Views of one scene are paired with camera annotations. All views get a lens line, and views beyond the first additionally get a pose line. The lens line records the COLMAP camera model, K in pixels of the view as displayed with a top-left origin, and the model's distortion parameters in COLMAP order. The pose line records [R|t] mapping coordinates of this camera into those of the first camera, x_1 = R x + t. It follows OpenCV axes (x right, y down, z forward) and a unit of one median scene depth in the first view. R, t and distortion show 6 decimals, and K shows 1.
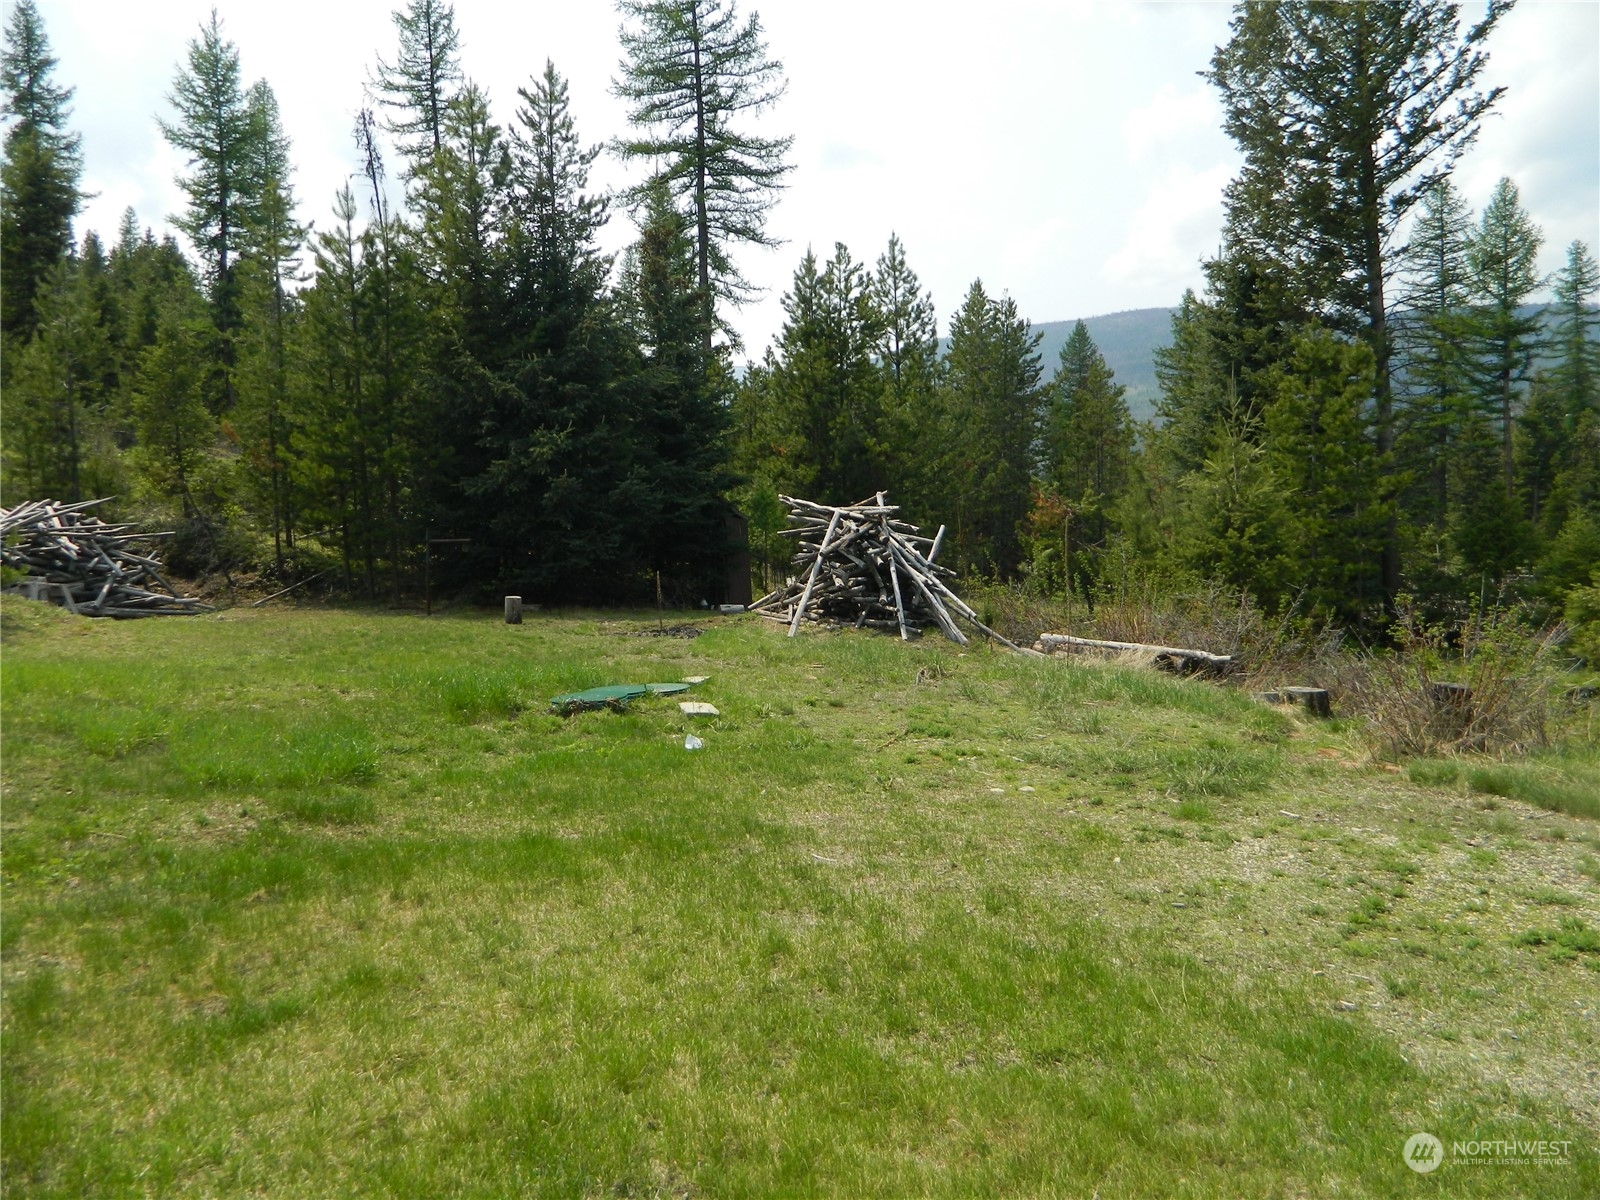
lens RADIAL K [[1164.0, 0, 800.0], [0, 1164.0, 596.3], [0, 0, 1]] dist [-0.005447, -0.001071]
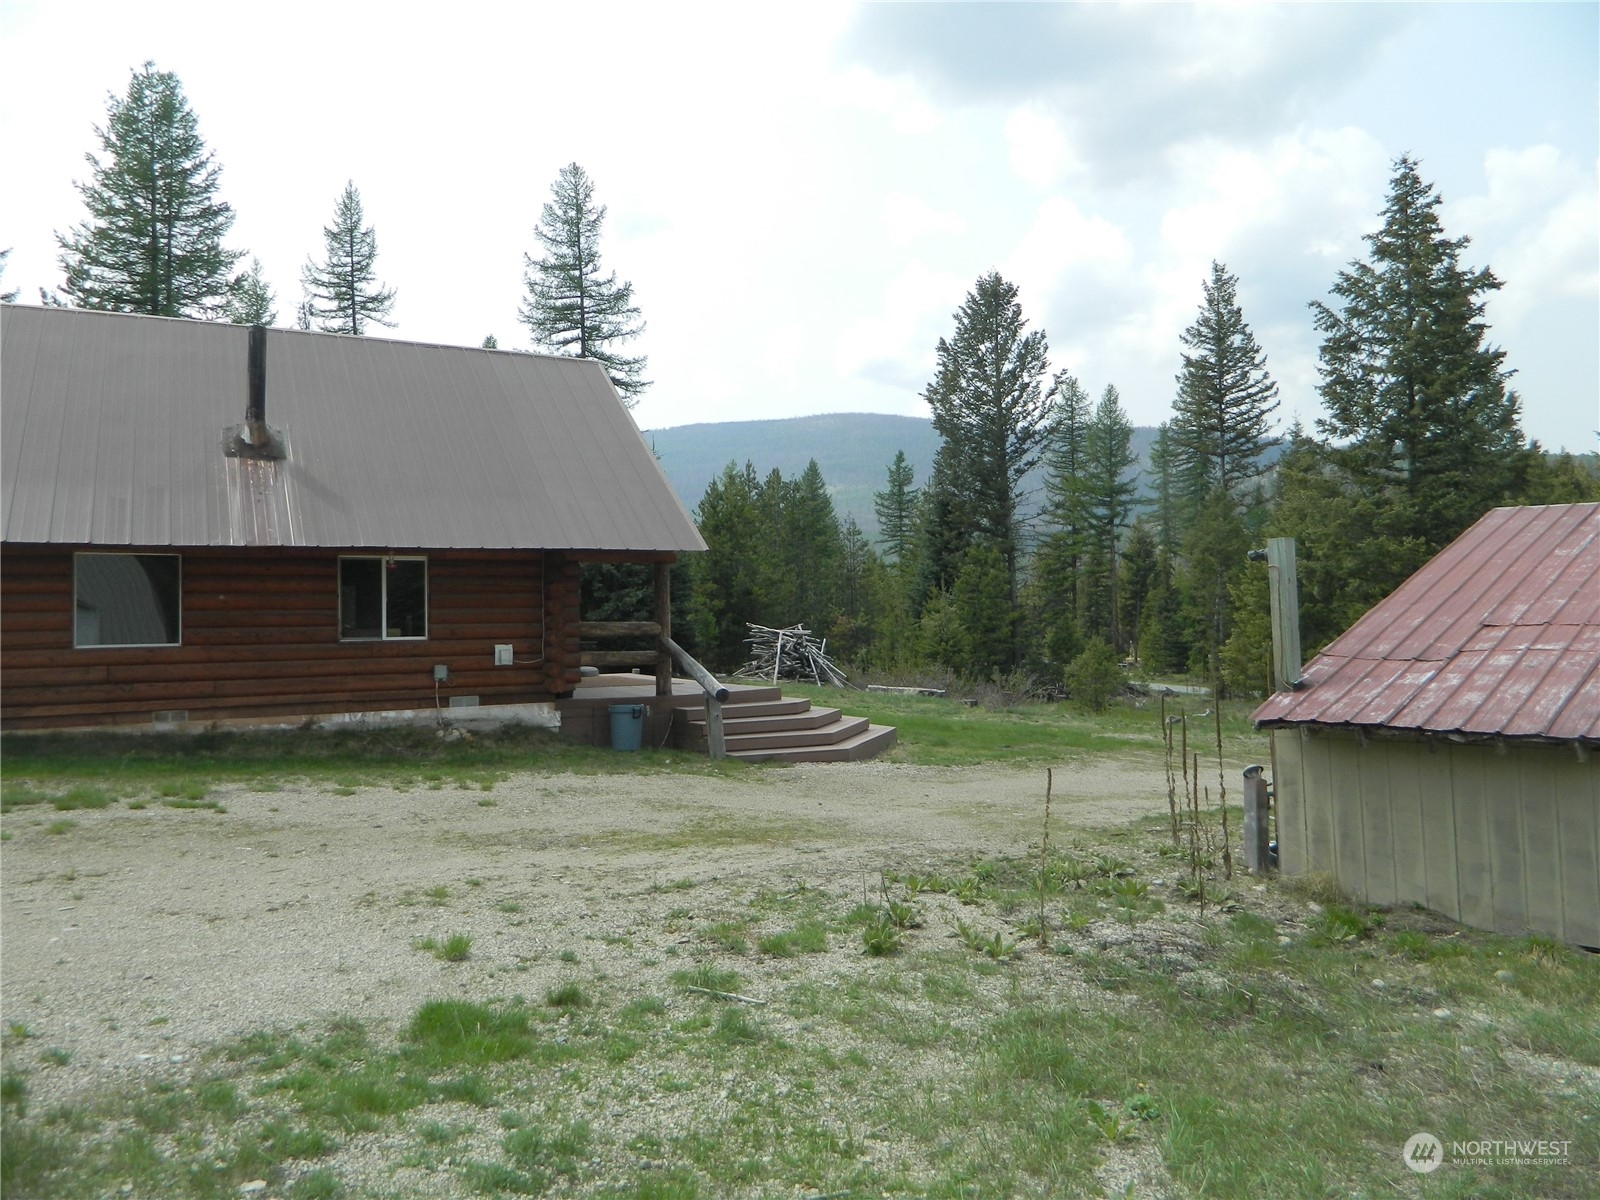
lens RADIAL K [[1164.0, 0, 803.1], [0, 1164.0, 595.4], [0, 0, 1]] dist [-0.005447, -0.001071]
pose [[0.968154, 0.018248, 0.249691, -0.216659], [0.000945, 0.997067, -0.076532, 0.013256], [-0.250356, 0.074330, 0.965296, -0.533004]]
